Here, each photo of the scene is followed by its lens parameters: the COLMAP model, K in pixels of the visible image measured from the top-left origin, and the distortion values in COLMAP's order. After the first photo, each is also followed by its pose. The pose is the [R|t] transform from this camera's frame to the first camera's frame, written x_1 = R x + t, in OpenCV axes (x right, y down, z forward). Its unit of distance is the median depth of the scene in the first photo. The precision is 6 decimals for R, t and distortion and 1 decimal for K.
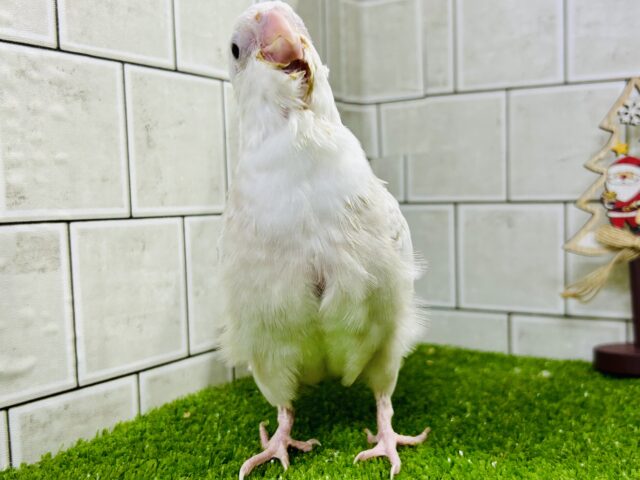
lens RADIAL K [[763.1, 0, 315.7], [0, 763.1, 242.4], [0, 0, 1]] dist [-0.022677, 0.000000]
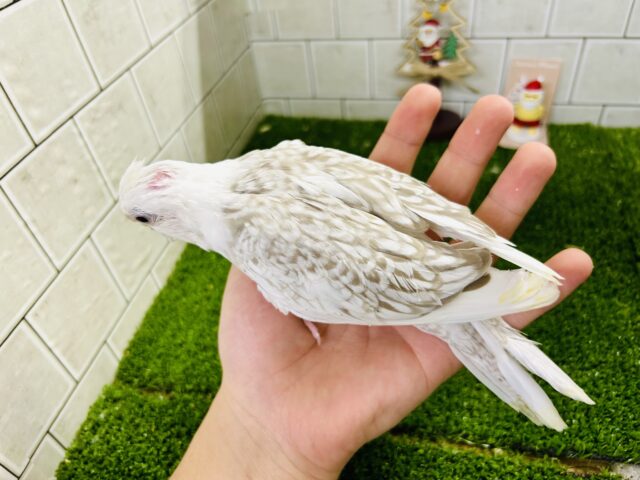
lens RADIAL K [[486.3, 0, 320.4], [0, 486.3, 234.2], [0, 0, 1]] dist [0.003390, 0.000046]
pose [[0.944821, -0.267533, 0.189048, -0.126502], [0.102337, 0.789259, 0.605472, -0.436035], [-0.311191, -0.552717, 0.773088, -0.098396]]
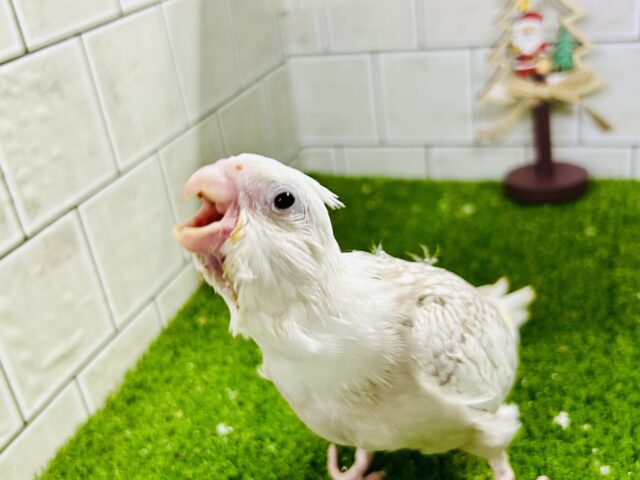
lens RADIAL K [[743.5, 0, 321.0], [0, 743.5, 245.1], [0, 0, 1]] dist [-0.004903, 0.000000]
pose [[0.971653, -0.185903, 0.146050, -0.109617], [0.116057, 0.913300, 0.390403, -0.262532], [-0.205964, -0.362386, 0.908986, -0.051519]]
